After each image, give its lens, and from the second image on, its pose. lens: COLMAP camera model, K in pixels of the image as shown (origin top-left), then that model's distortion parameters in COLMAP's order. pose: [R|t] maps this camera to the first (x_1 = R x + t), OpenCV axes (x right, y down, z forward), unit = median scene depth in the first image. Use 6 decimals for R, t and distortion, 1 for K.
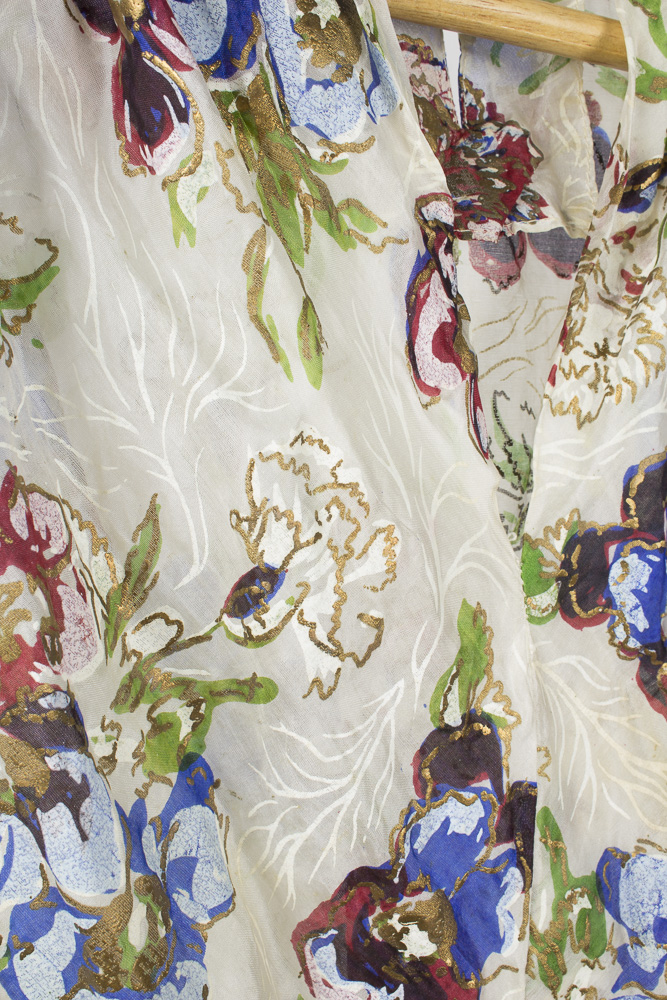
lens RADIAL K [[965.0, 0, 329.1], [0, 965.0, 499.3], [0, 0, 1]] dist [-0.084476, 0.000000]
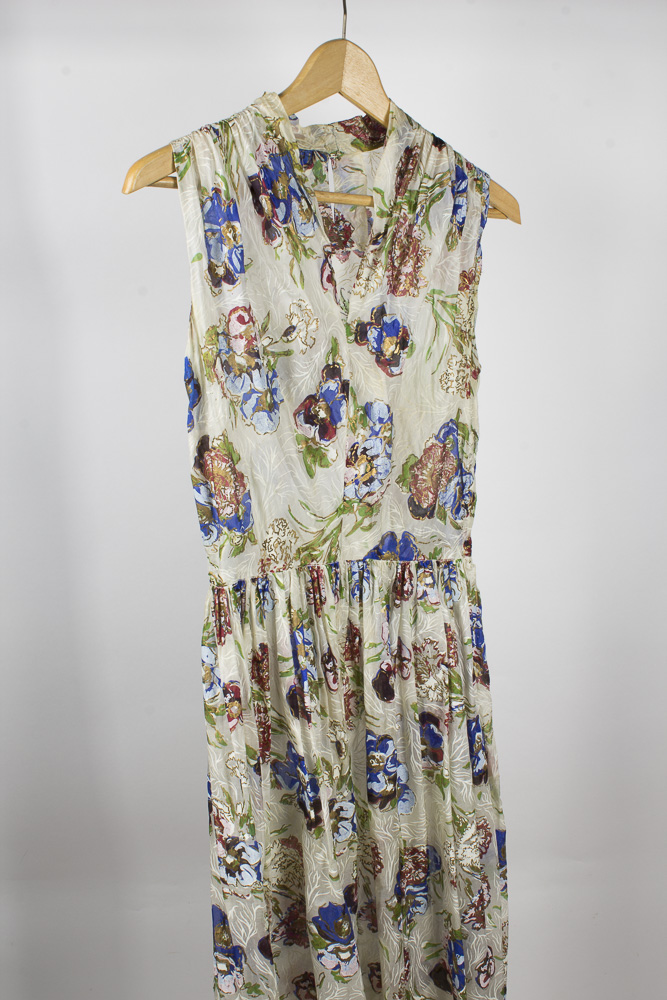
lens RADIAL K [[1039.5, 0, 335.8], [0, 1039.5, 503.2], [0, 0, 1]] dist [-0.015882, 0.000000]
pose [[0.993301, -0.004393, 0.115472, -0.416289], [-0.010906, 0.991252, 0.131532, 0.240660], [-0.115040, -0.131910, 0.984564, -3.942970]]
